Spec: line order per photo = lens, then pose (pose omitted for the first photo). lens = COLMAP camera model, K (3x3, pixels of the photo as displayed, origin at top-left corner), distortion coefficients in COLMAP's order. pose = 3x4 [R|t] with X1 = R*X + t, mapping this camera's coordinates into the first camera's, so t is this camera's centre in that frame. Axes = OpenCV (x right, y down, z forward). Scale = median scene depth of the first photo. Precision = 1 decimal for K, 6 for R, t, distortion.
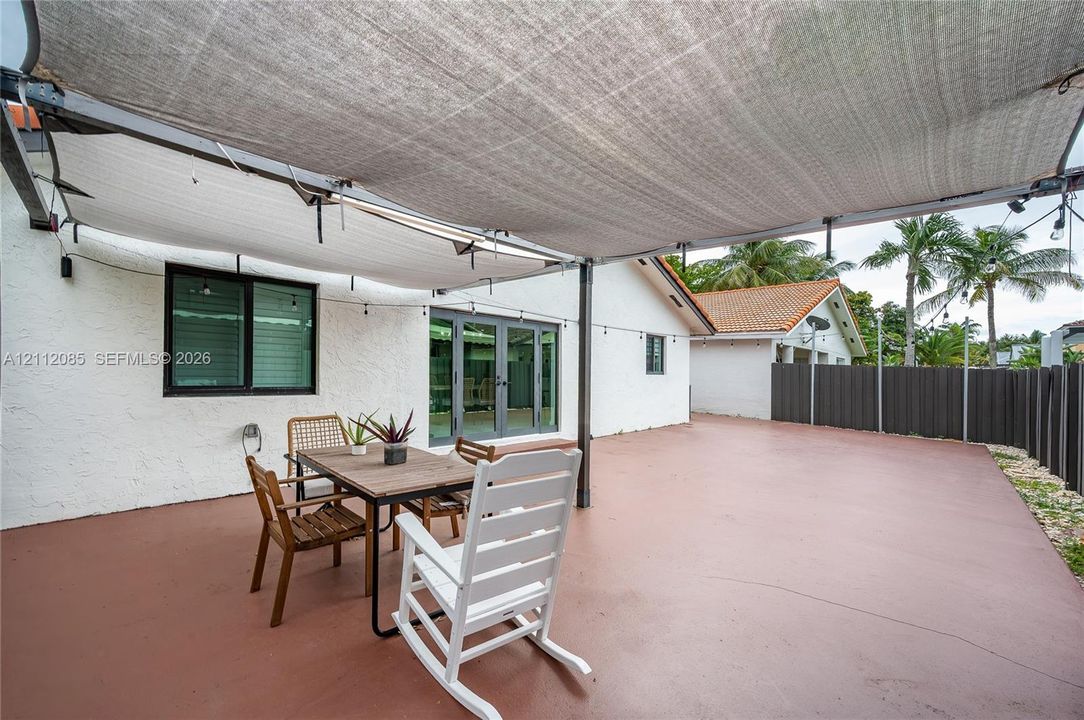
lens RADIAL K [[415.3, 0, 537.4], [0, 415.3, 366.3], [0, 0, 1]] dist [-0.000287, -0.000160]
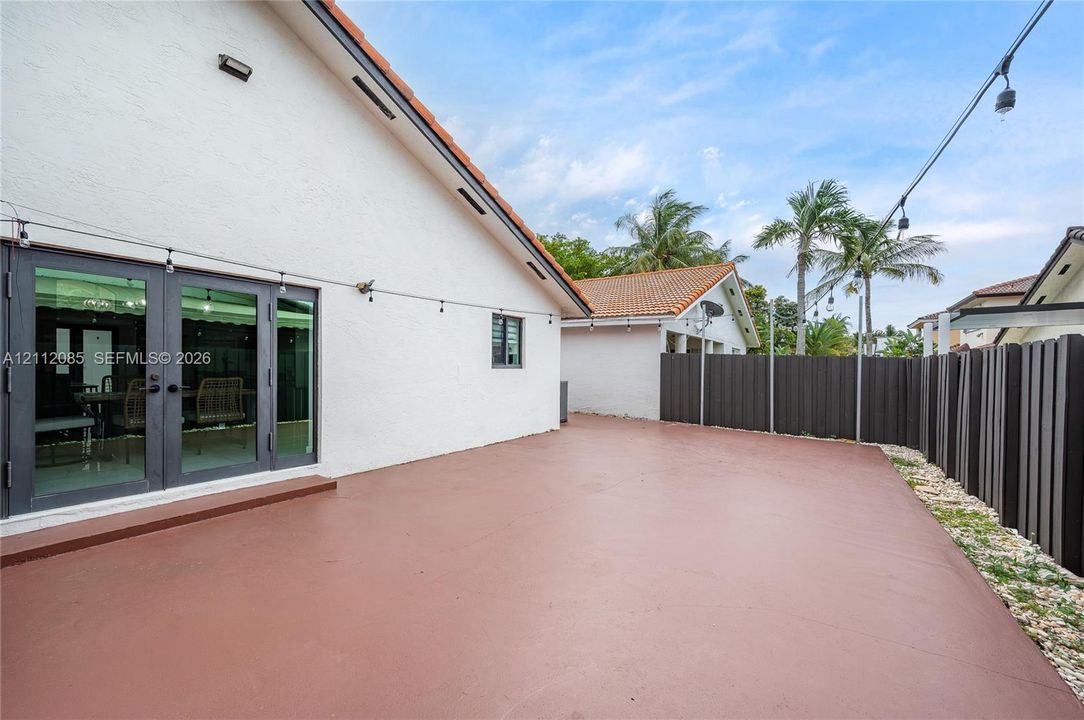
lens RADIAL K [[436.0, 0, 546.4], [0, 436.0, 370.3], [0, 0, 1]] dist [0.004587, -0.000094]
pose [[0.977545, -0.014230, 0.210246, 0.156250], [0.009598, 0.999689, 0.023036, 0.004641], [-0.210509, -0.020501, 0.977377, 0.187176]]
